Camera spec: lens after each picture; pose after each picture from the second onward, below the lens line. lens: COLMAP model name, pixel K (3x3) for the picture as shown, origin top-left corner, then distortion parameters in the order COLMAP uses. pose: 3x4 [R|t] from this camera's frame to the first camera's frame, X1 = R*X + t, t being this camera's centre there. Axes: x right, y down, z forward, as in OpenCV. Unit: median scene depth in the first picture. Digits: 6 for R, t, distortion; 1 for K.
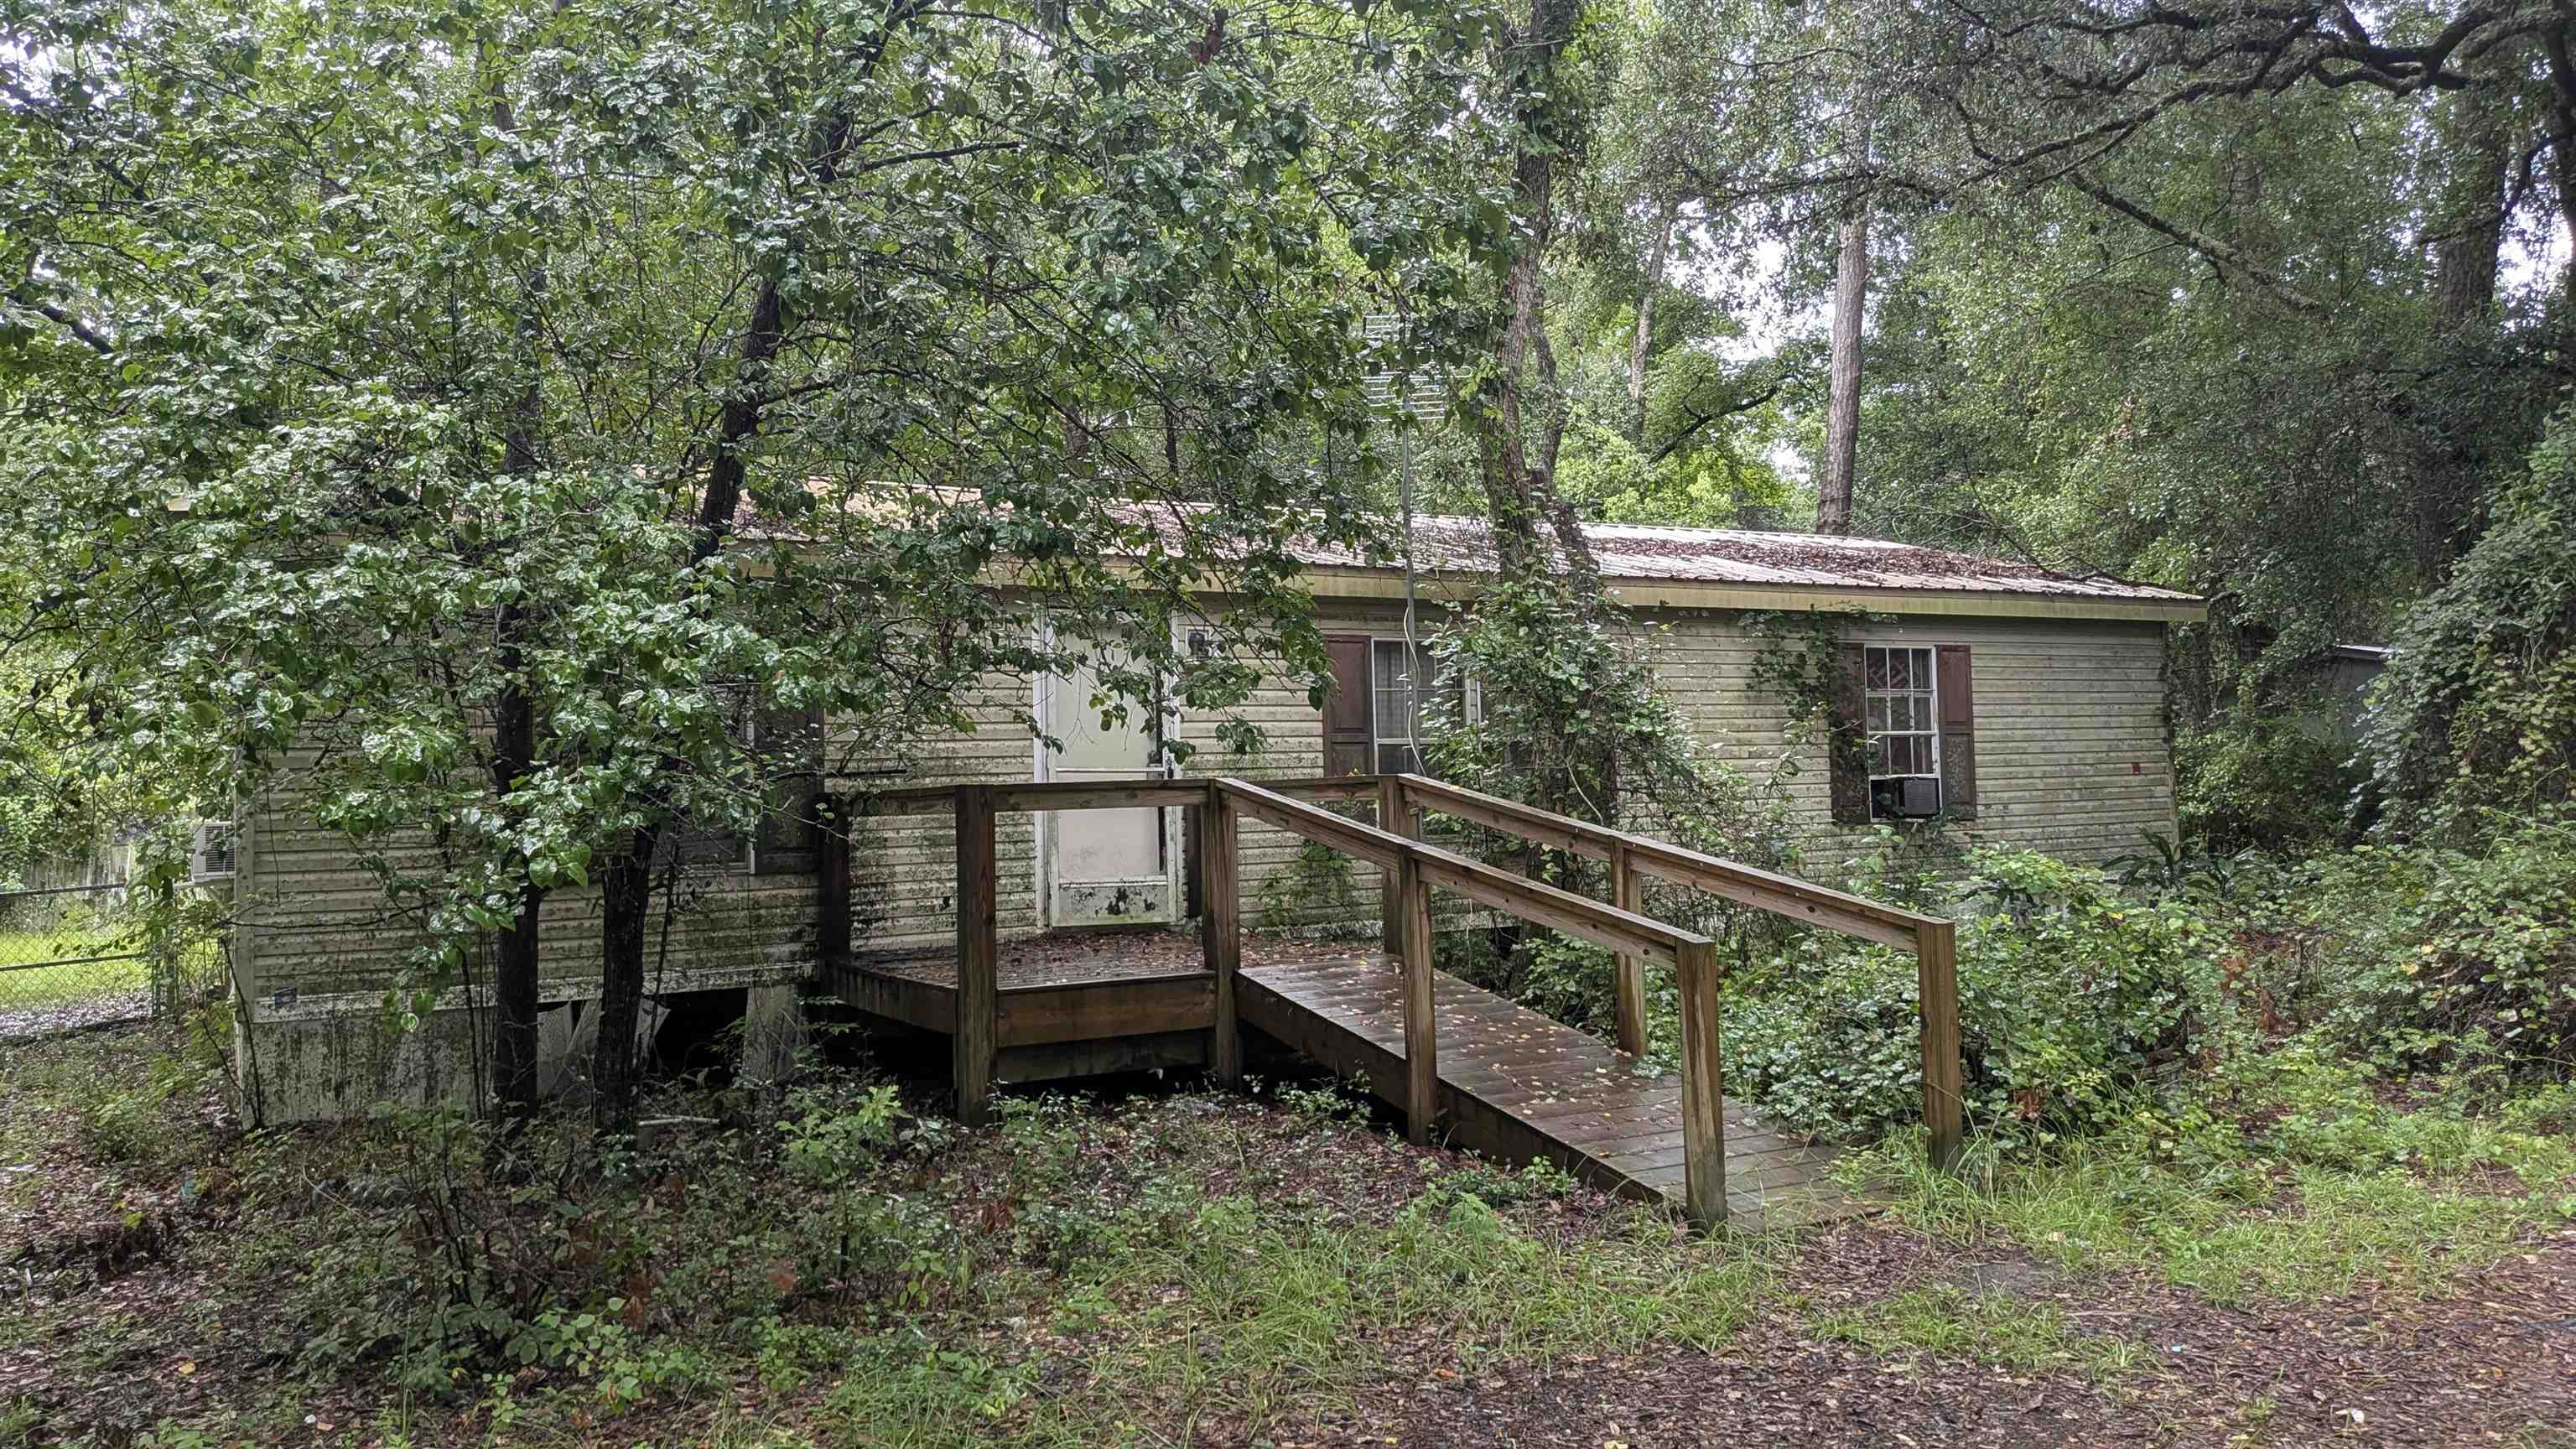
lens RADIAL K [[1841.8, 0, 1286.5], [0, 1841.8, 720.1], [0, 0, 1]] dist [0.010842, 0.001911]
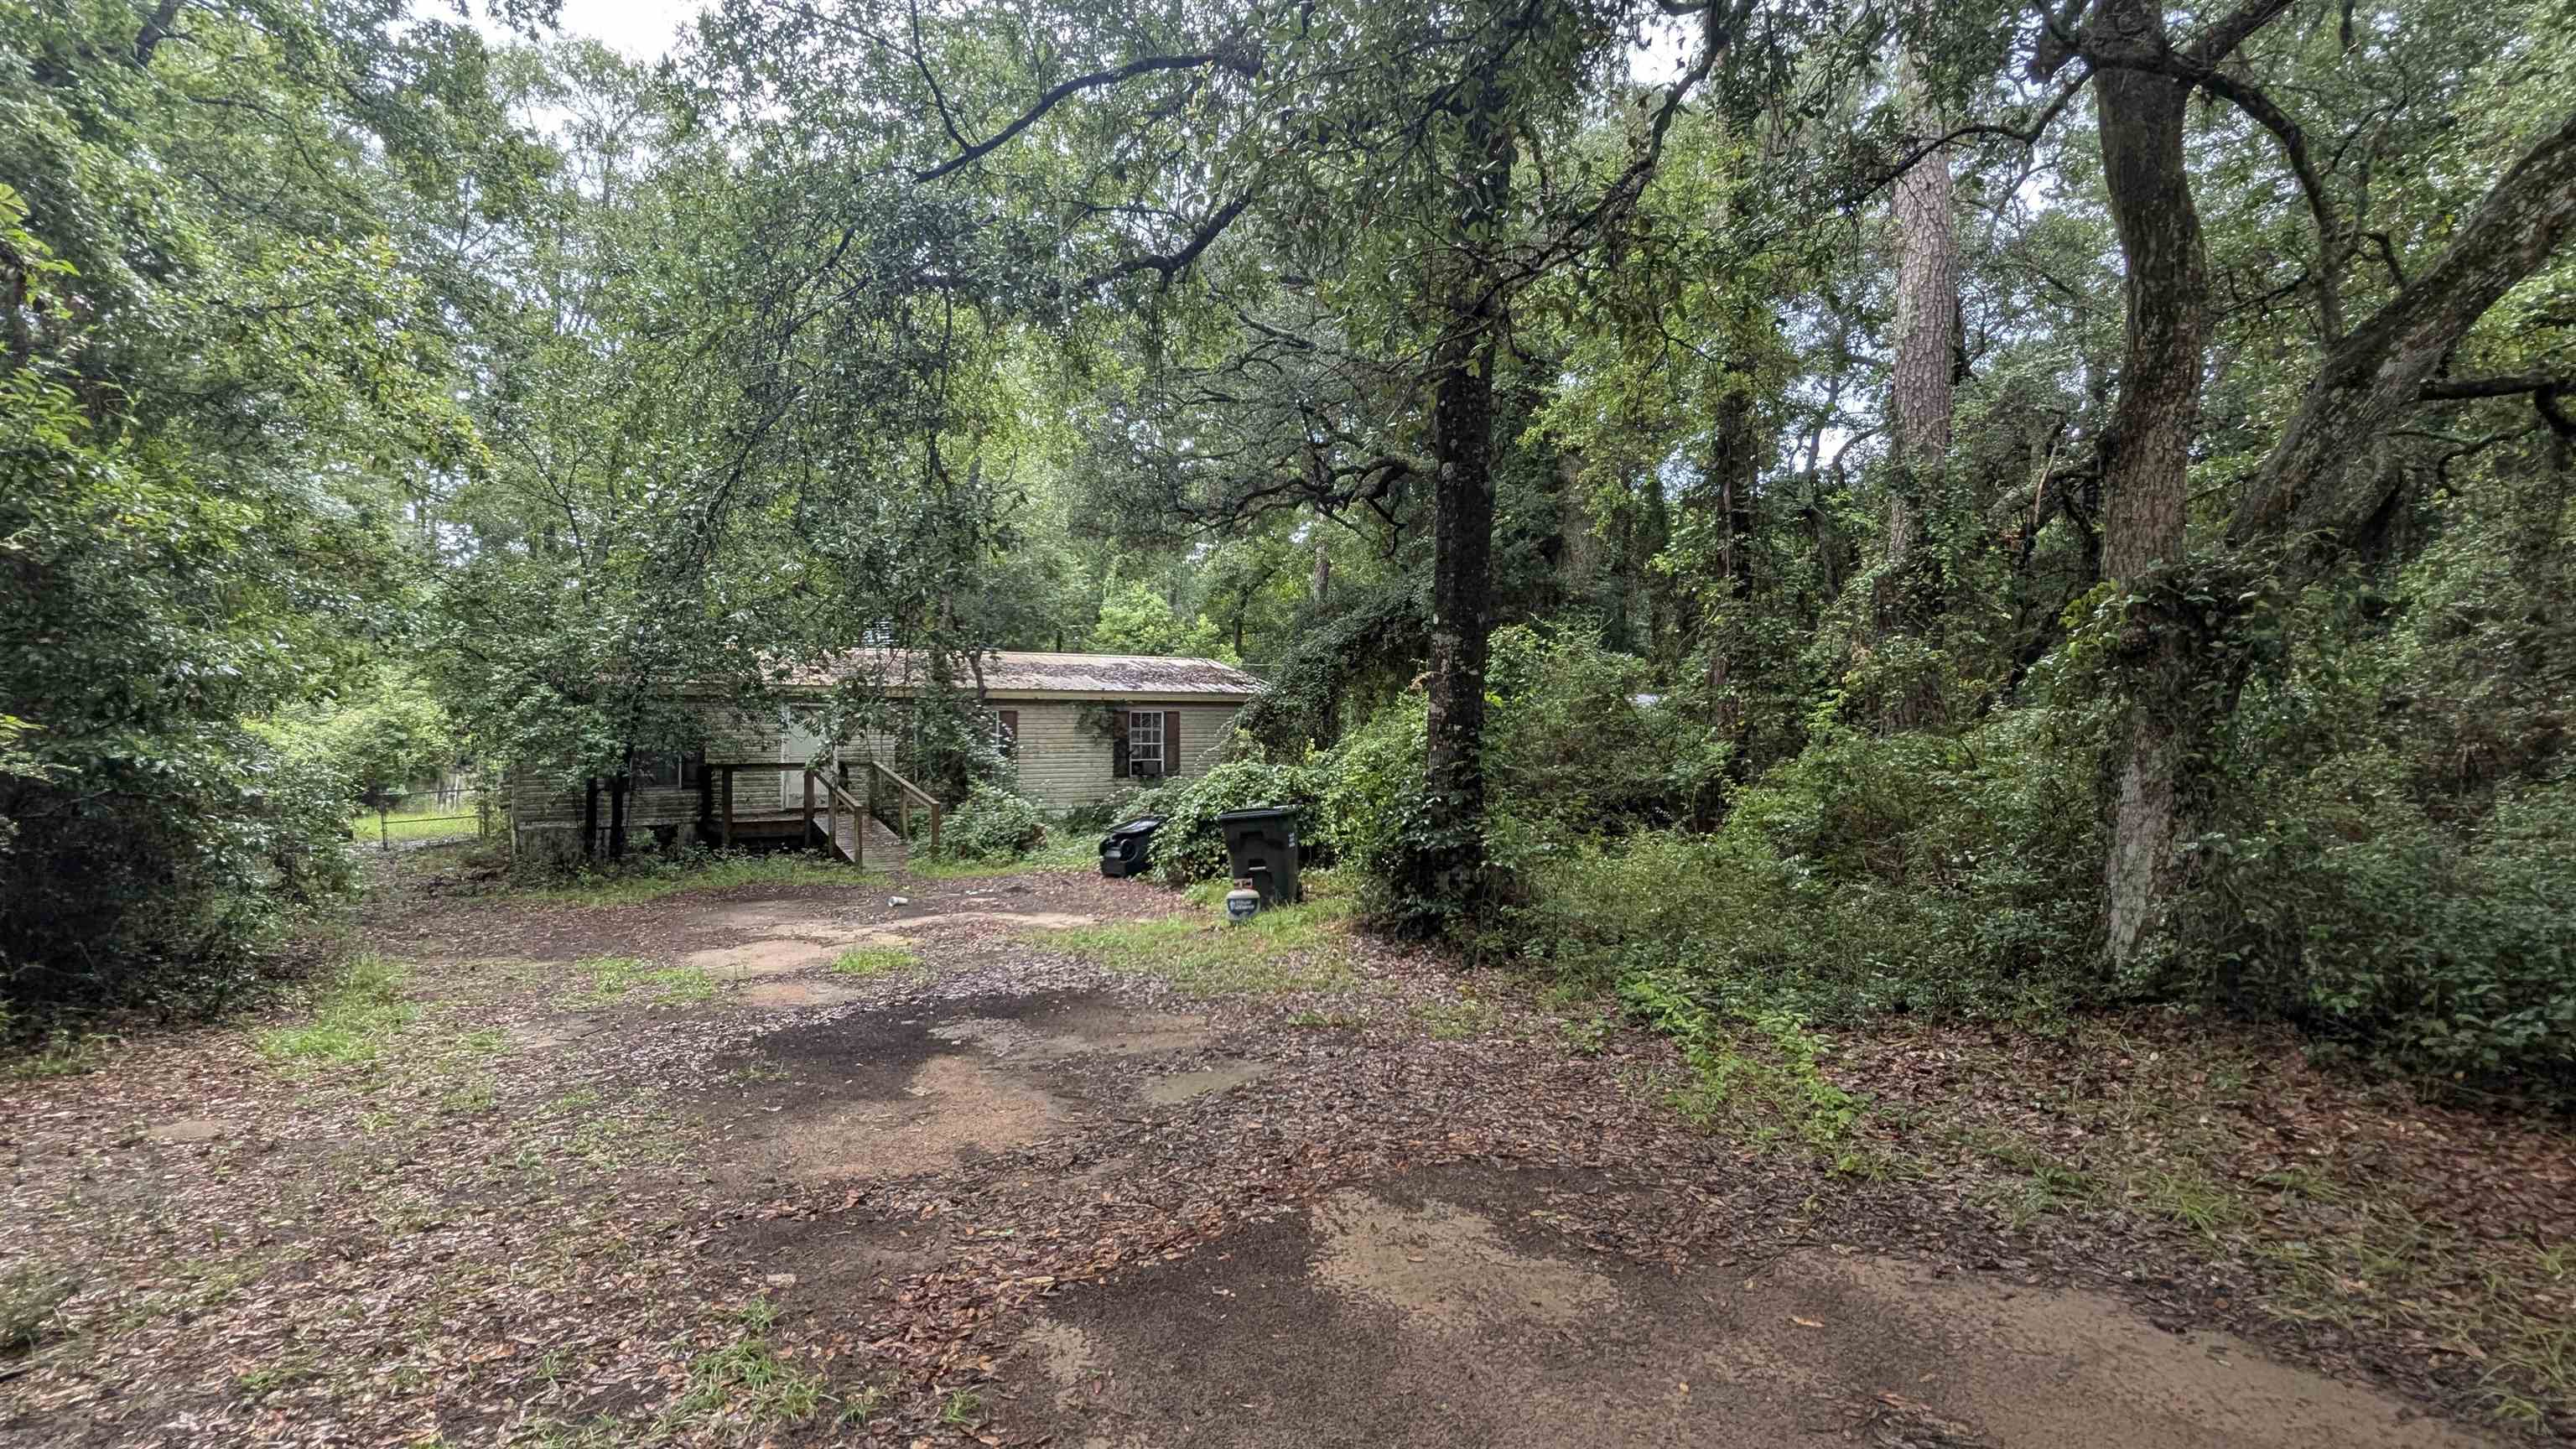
lens RADIAL K [[1225.4, 0, 1294.8], [0, 1225.4, 735.3], [0, 0, 1]] dist [-0.004628, 0.004361]
pose [[0.998321, 0.017006, 0.055365, 0.461133], [-0.018593, 0.999427, 0.028271, -0.062232], [-0.054853, -0.029253, 0.998066, -0.824992]]
